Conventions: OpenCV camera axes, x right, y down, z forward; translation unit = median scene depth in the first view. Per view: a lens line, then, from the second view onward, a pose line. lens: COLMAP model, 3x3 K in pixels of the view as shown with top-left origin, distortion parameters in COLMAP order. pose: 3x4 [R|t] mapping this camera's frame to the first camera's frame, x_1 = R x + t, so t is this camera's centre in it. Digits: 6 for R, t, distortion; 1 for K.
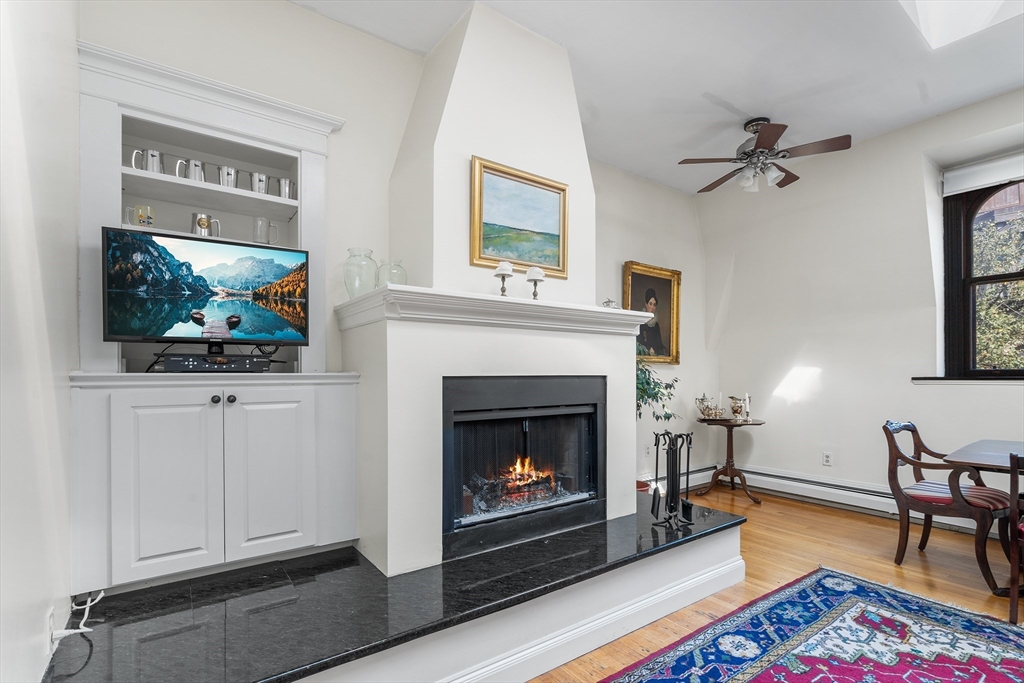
lens RADIAL K [[483.4, 0, 511.7], [0, 483.4, 373.6], [0, 0, 1]] dist [-0.007839, 0.001698]
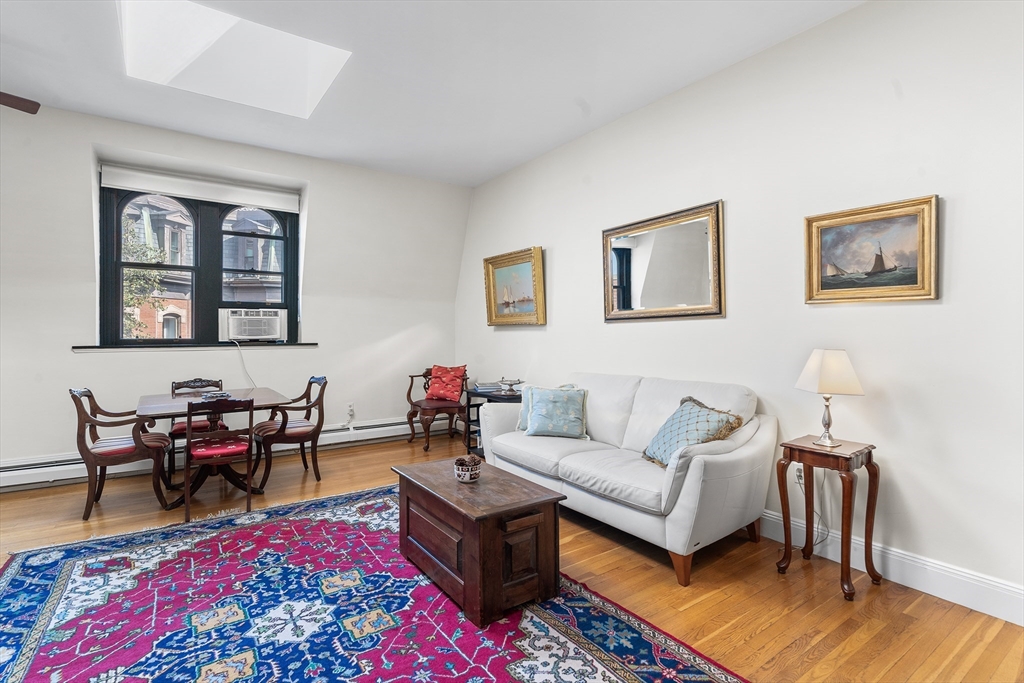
lens RADIAL K [[487.4, 0, 517.6], [0, 487.4, 336.5], [0, 0, 1]] dist [-0.002045, 0.000908]
pose [[0.014736, -0.004135, 0.999883, -0.351104], [-0.000898, 0.999991, 0.004149, -0.031320], [-0.999891, -0.000959, 0.014732, 0.005258]]
